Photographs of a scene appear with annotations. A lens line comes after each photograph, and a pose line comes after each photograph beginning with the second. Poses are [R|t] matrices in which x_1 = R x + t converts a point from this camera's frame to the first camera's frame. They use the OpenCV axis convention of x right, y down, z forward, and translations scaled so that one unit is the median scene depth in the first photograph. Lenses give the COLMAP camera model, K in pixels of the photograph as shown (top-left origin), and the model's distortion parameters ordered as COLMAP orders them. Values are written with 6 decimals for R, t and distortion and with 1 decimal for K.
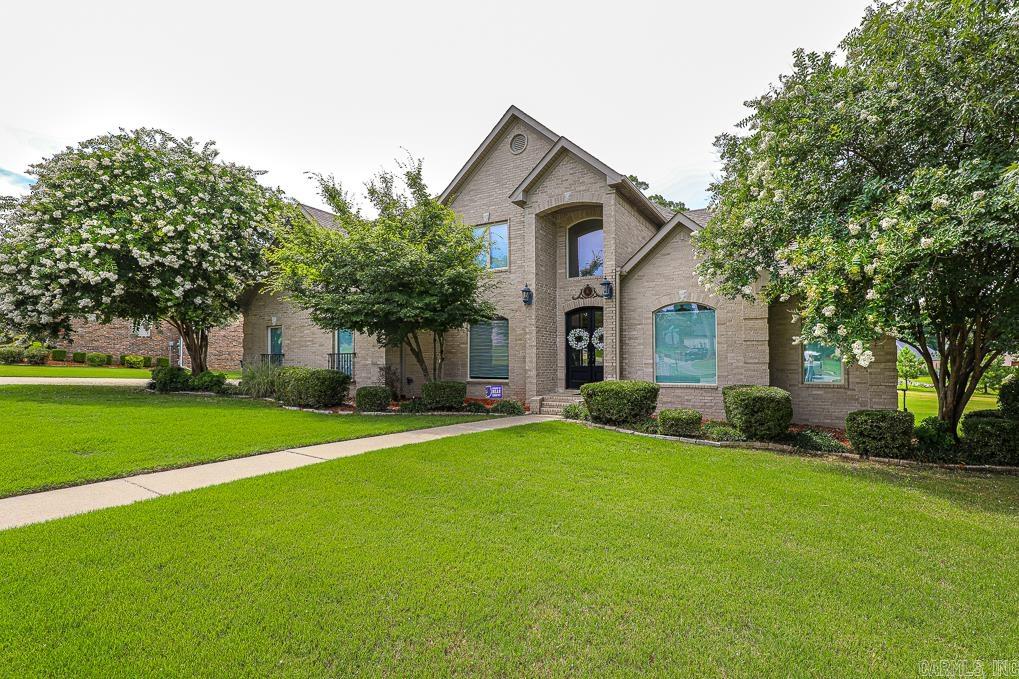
lens RADIAL K [[471.7, 0, 509.5], [0, 471.7, 339.5], [0, 0, 1]] dist [0.001607, 0.000182]
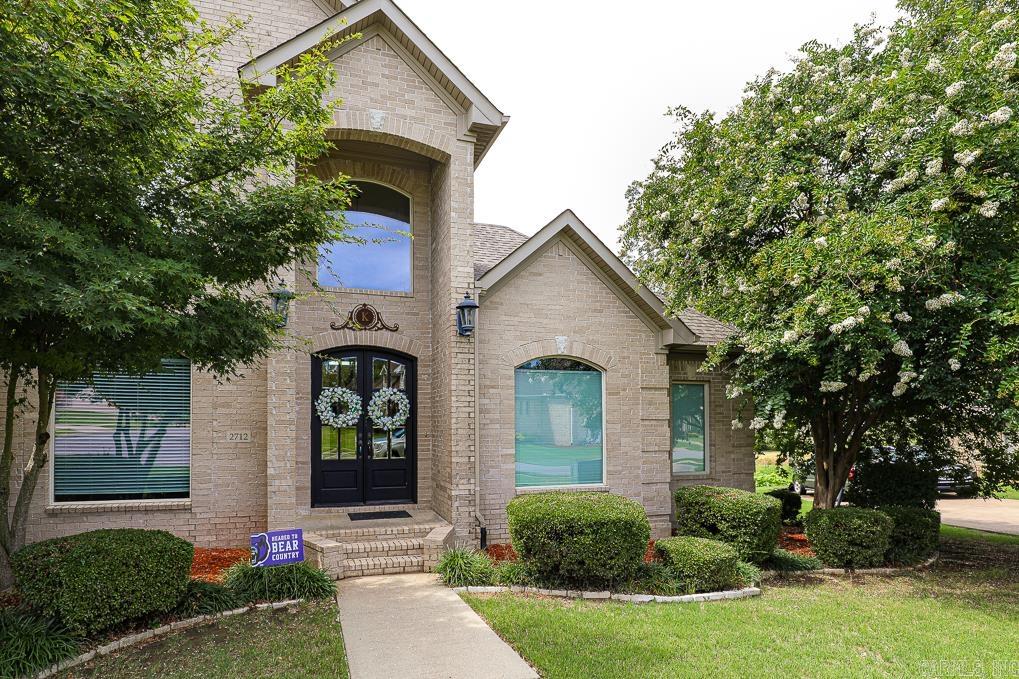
lens RADIAL K [[569.9, 0, 508.4], [0, 569.9, 409.8], [0, 0, 1]] dist [-0.025897, 0.000441]
pose [[0.658201, 0.021930, 0.752523, -0.204643], [-0.030422, 0.999534, -0.002520, -0.002494], [-0.752227, -0.021235, 0.658561, 0.463885]]
